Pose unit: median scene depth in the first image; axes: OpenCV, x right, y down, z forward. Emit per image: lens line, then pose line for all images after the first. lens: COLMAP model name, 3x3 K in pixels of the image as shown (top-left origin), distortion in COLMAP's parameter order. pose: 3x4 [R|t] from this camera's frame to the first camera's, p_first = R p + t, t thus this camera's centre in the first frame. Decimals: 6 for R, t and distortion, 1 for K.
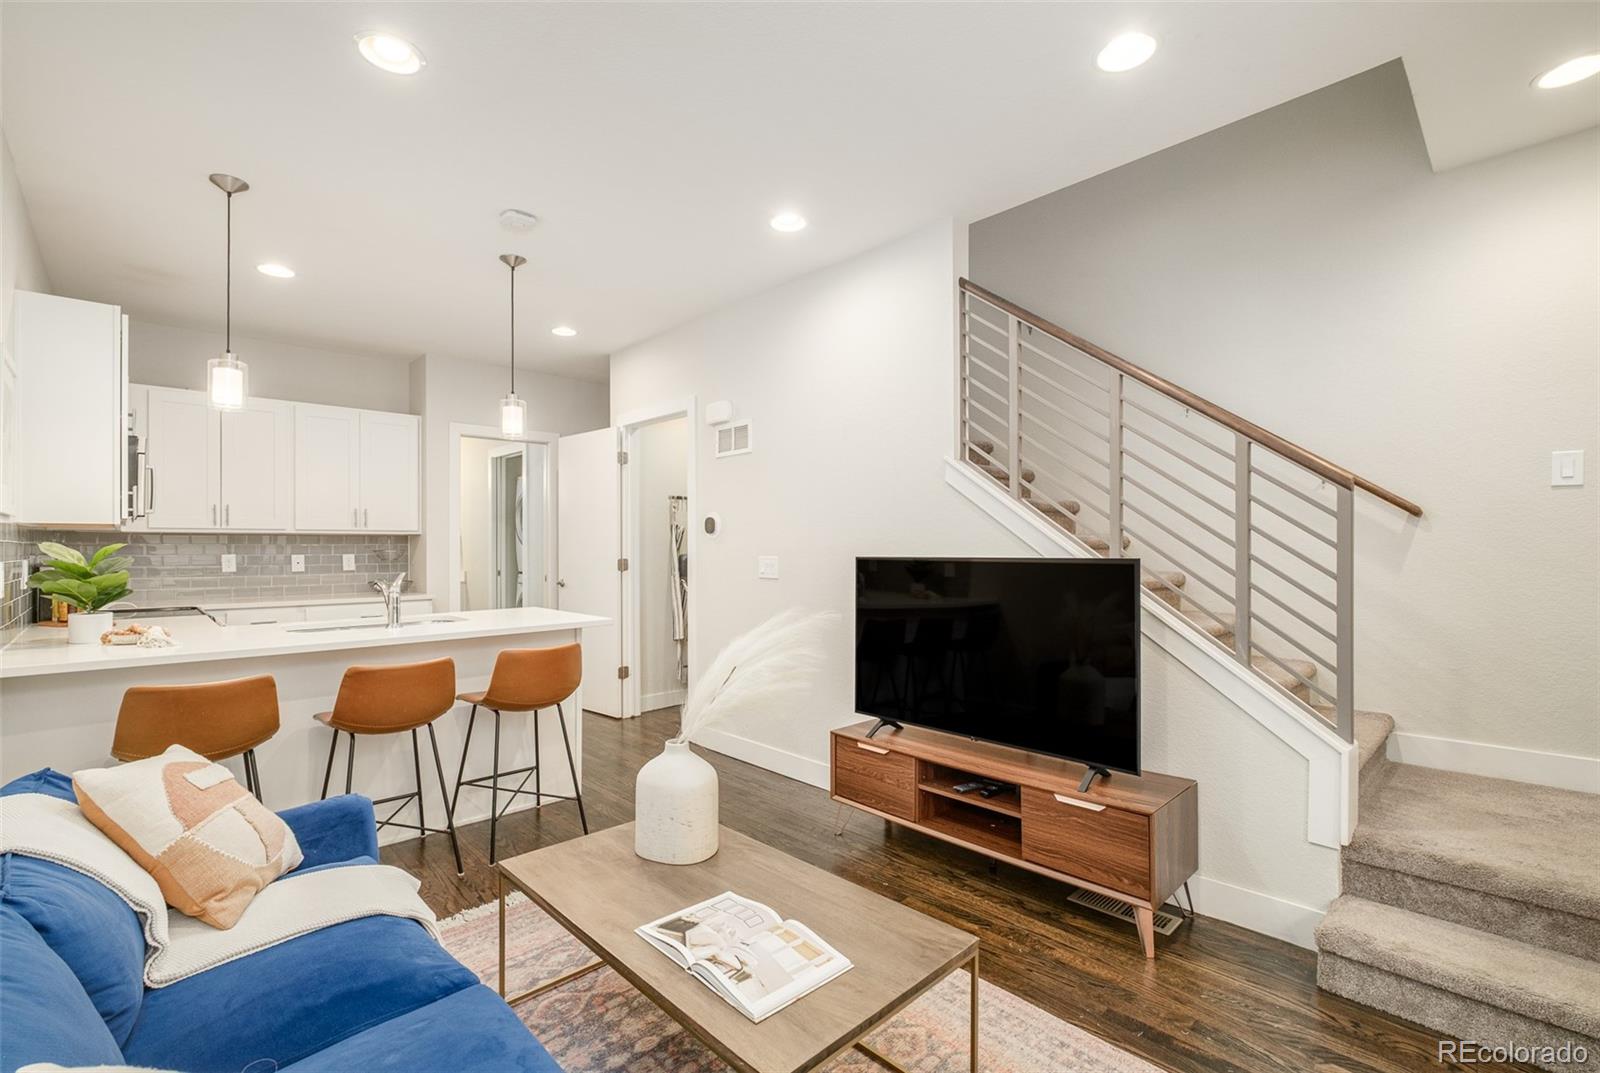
lens RADIAL K [[739.1, 0, 794.1], [0, 739.1, 547.8], [0, 0, 1]] dist [-0.001277, 0.000213]
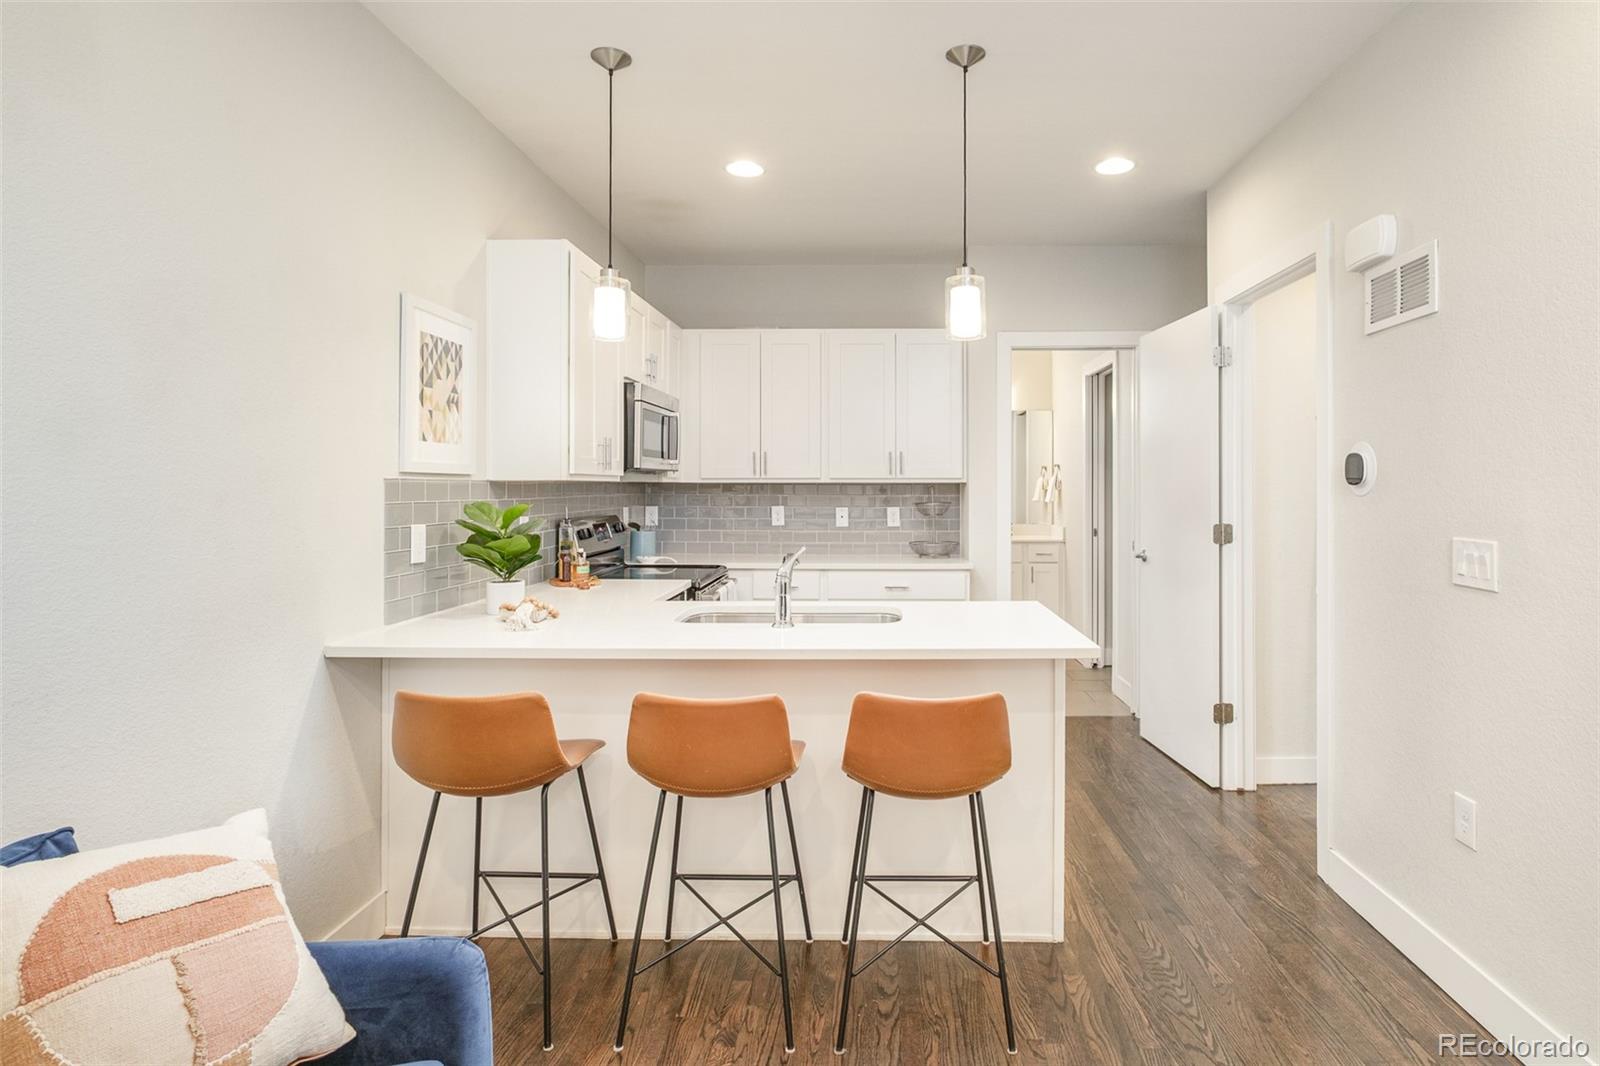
lens RADIAL K [[887.7, 0, 856.3], [0, 887.7, 485.7], [0, 0, 1]] dist [-0.015555, -0.000040]
pose [[0.716603, 0.001086, -0.697481, 0.061481], [-0.001229, 0.999999, 0.000294, -0.017543], [0.697480, 0.000647, 0.716604, 0.308684]]
